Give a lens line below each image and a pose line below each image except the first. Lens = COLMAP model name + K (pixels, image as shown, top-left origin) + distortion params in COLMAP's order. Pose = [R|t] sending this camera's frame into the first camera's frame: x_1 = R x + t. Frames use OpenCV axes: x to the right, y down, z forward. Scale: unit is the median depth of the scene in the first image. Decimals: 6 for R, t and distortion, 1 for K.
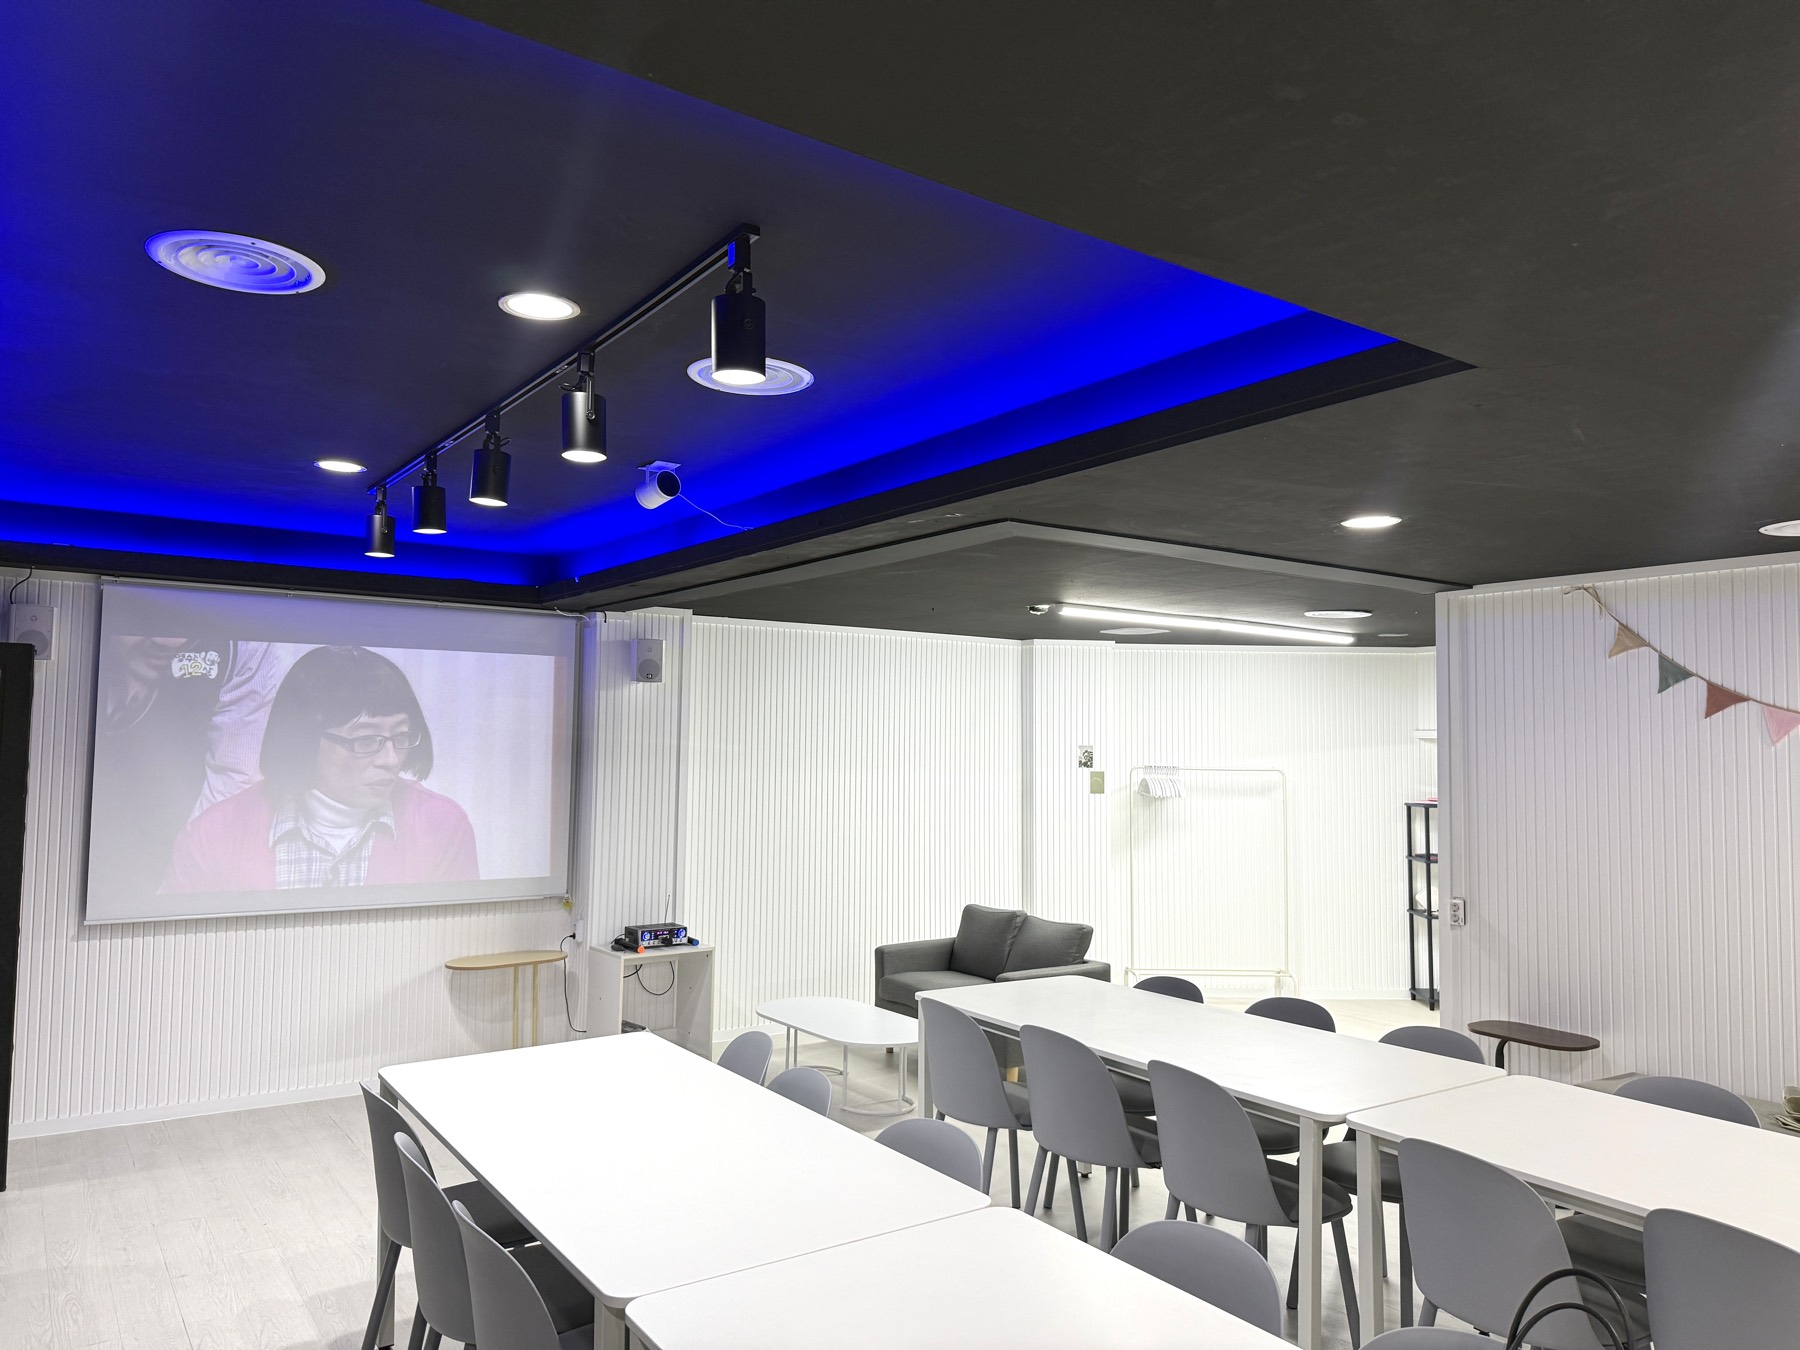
lens RADIAL K [[1242.4, 0, 900.0], [0, 1242.4, 675.0], [0, 0, 1]] dist [0.121034, -0.170664]
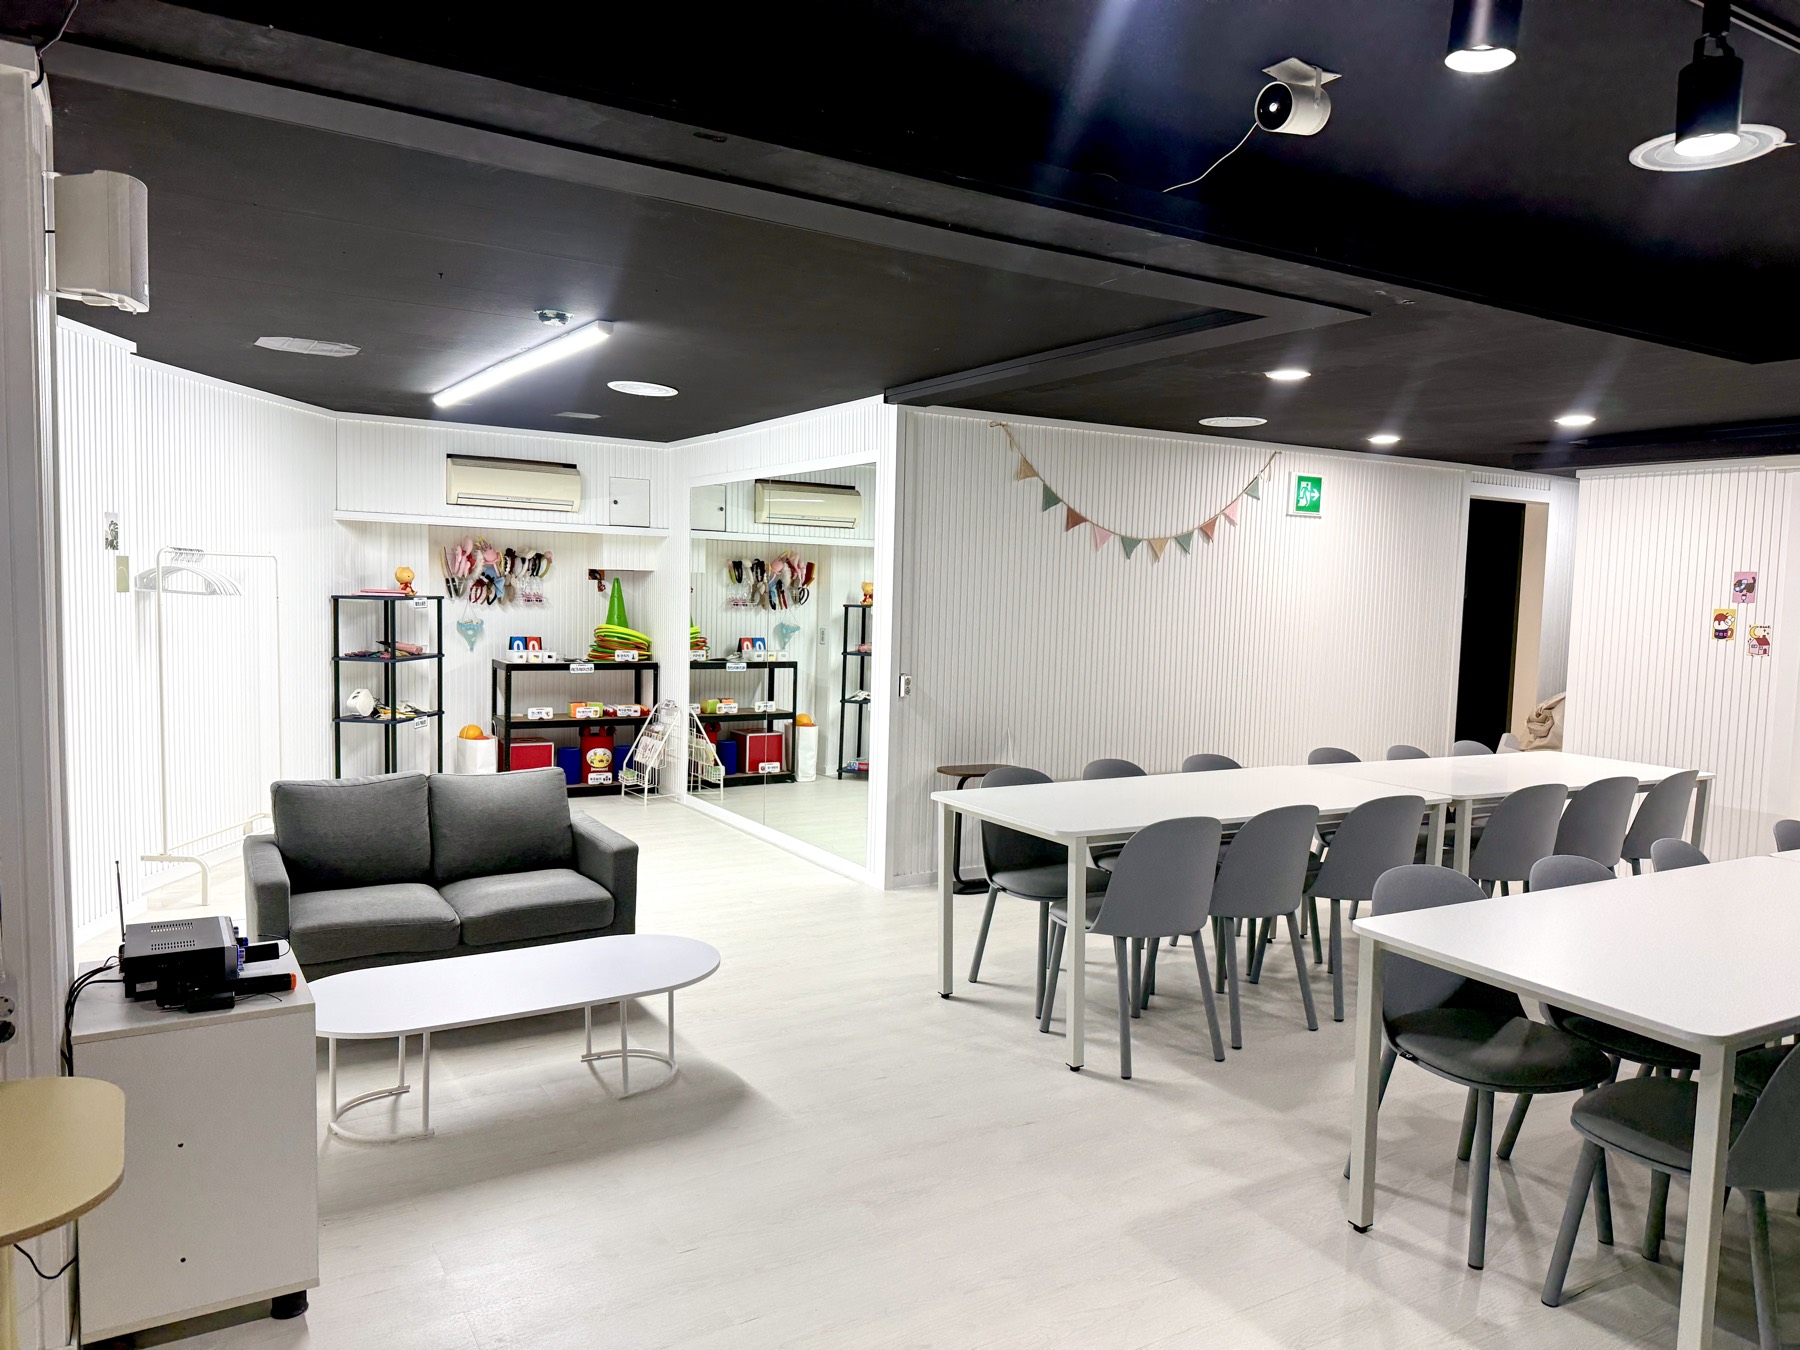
lens RADIAL K [[1242.4, 0, 900.0], [0, 1242.4, 675.0], [0, 0, 1]] dist [0.121034, -0.170664]
pose [[0.100933, -0.080970, 0.991593, -0.569076], [-0.088894, 0.991962, 0.090049, 0.059199], [-0.990914, -0.097236, 0.092924, 0.720532]]
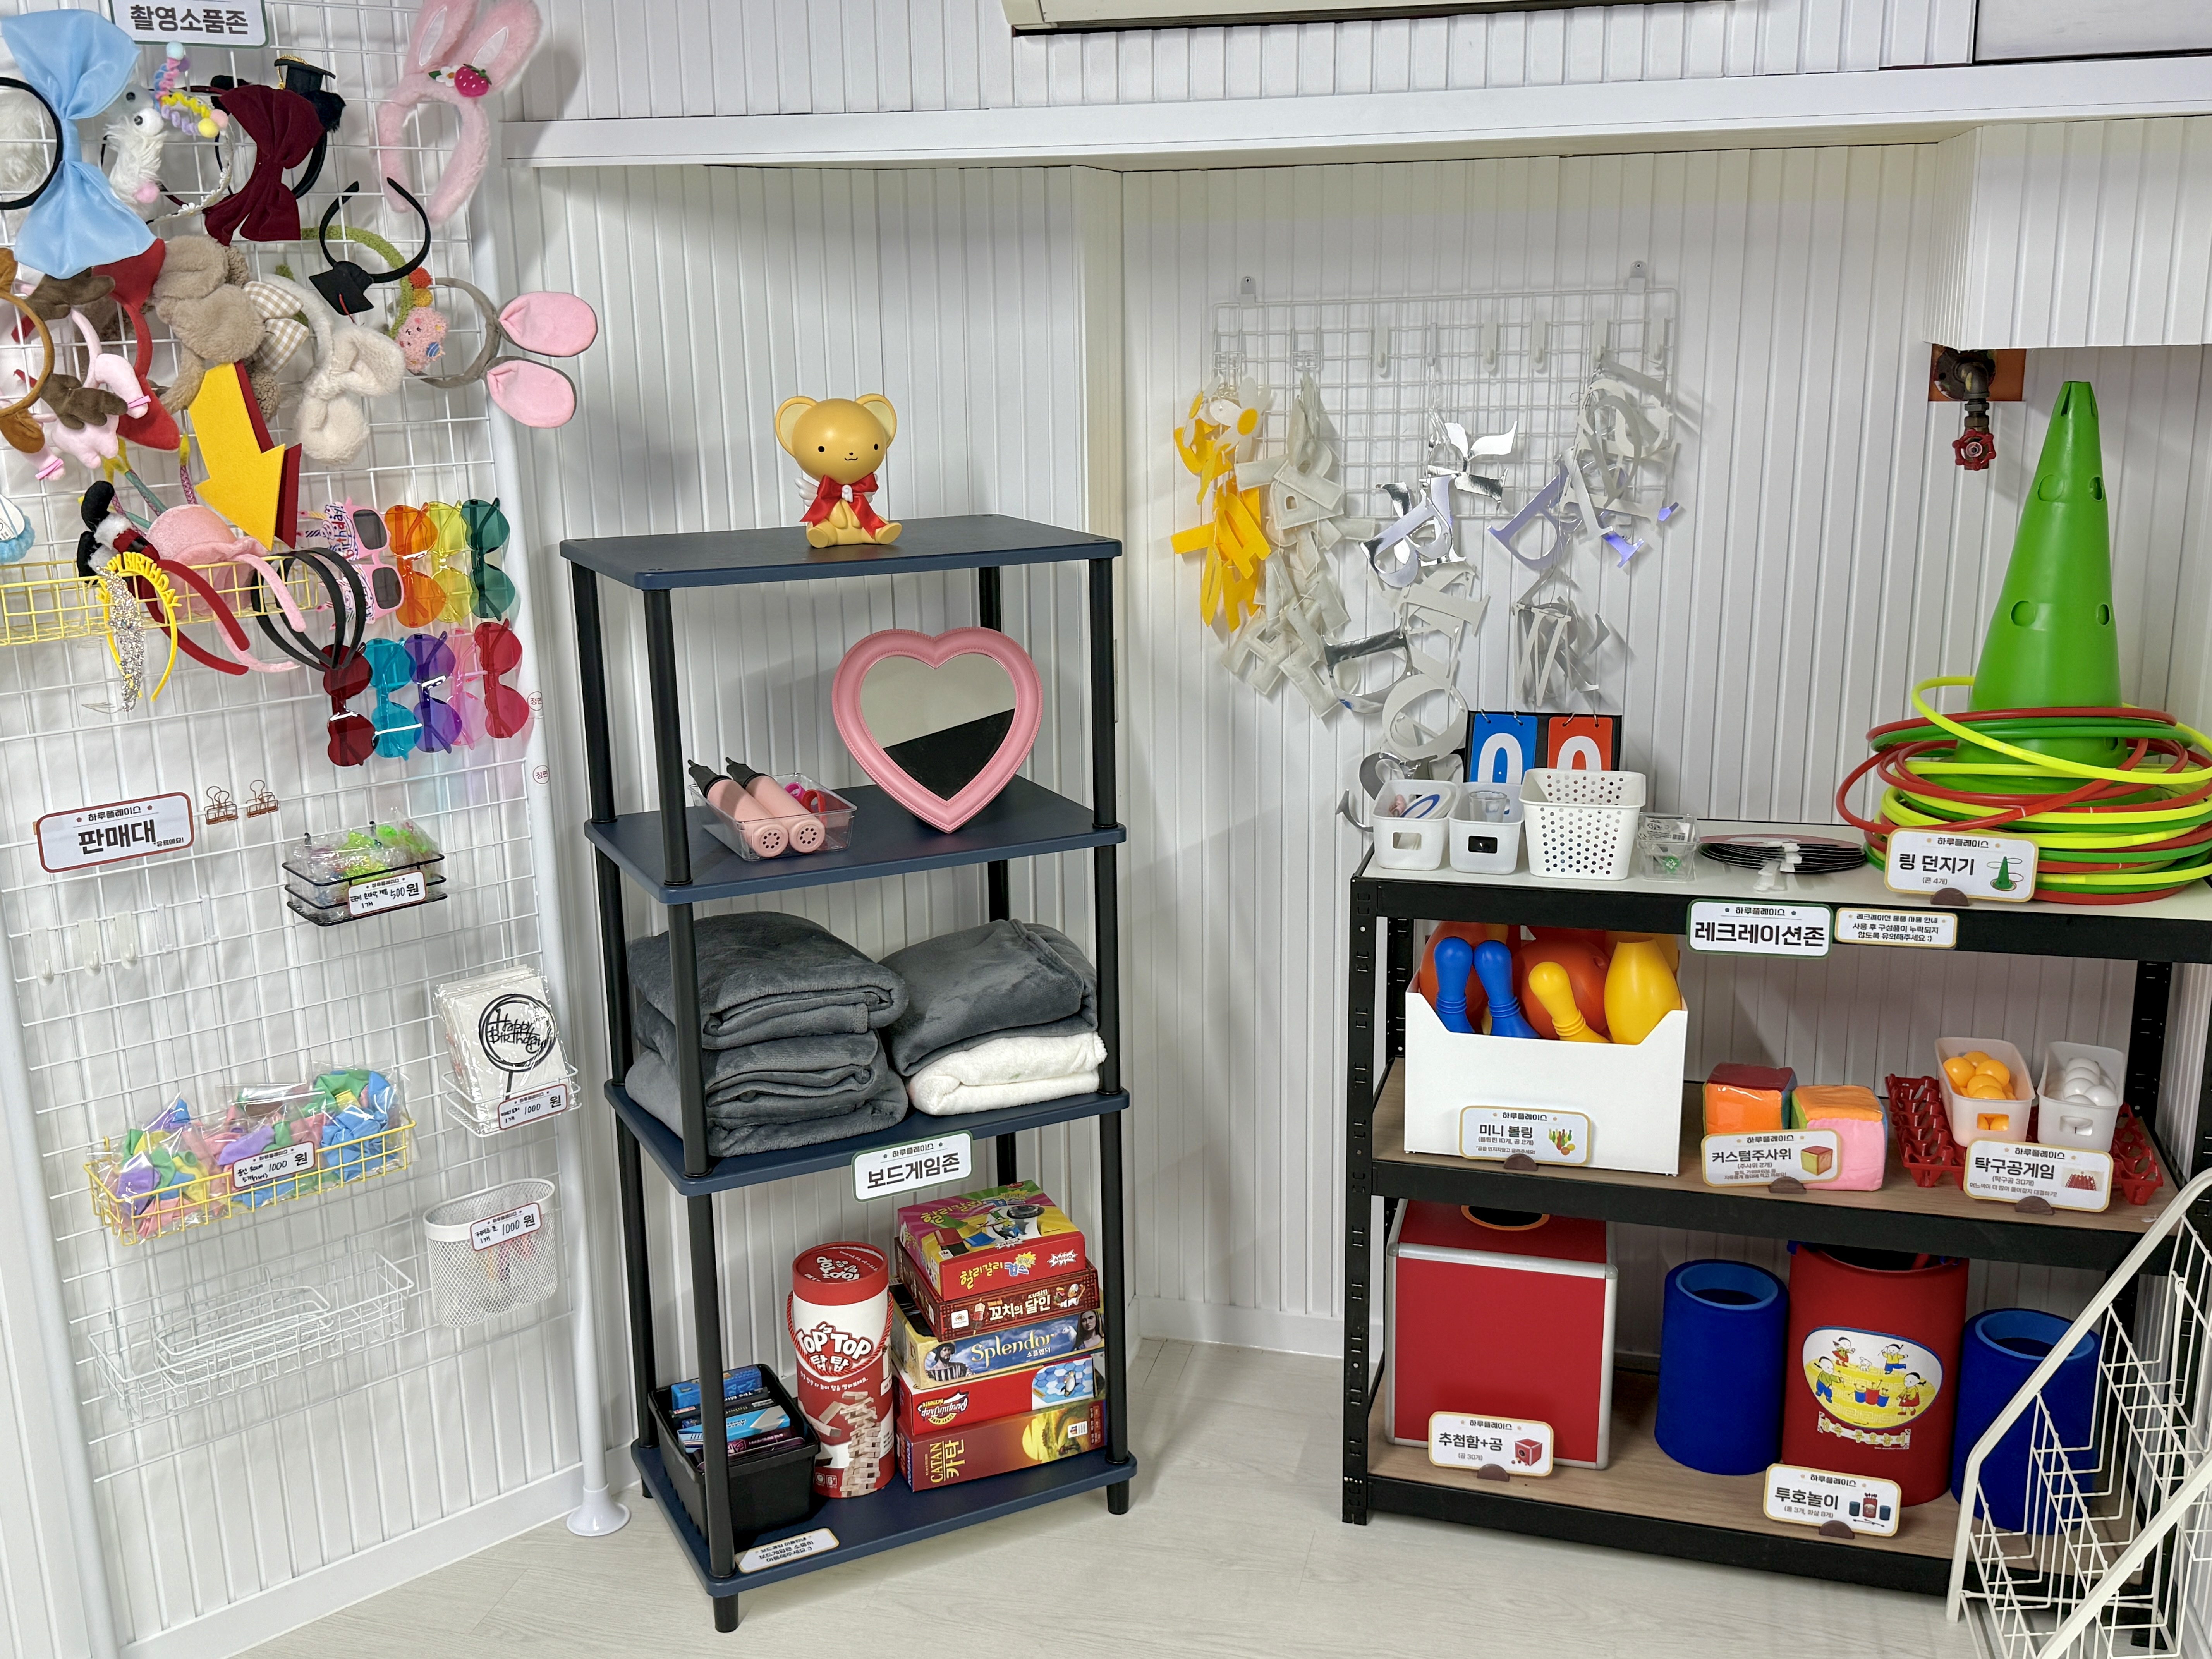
lens RADIAL K [[2149.4, 0, 1106.0], [0, 2149.4, 829.5], [0, 0, 1]] dist [0.169229, -0.318631]
pose [[0.770383, -0.182029, 0.611044, 0.367115], [-0.016768, 0.952263, 0.304817, 0.060395], [-0.637361, -0.245072, 0.730555, 0.960678]]
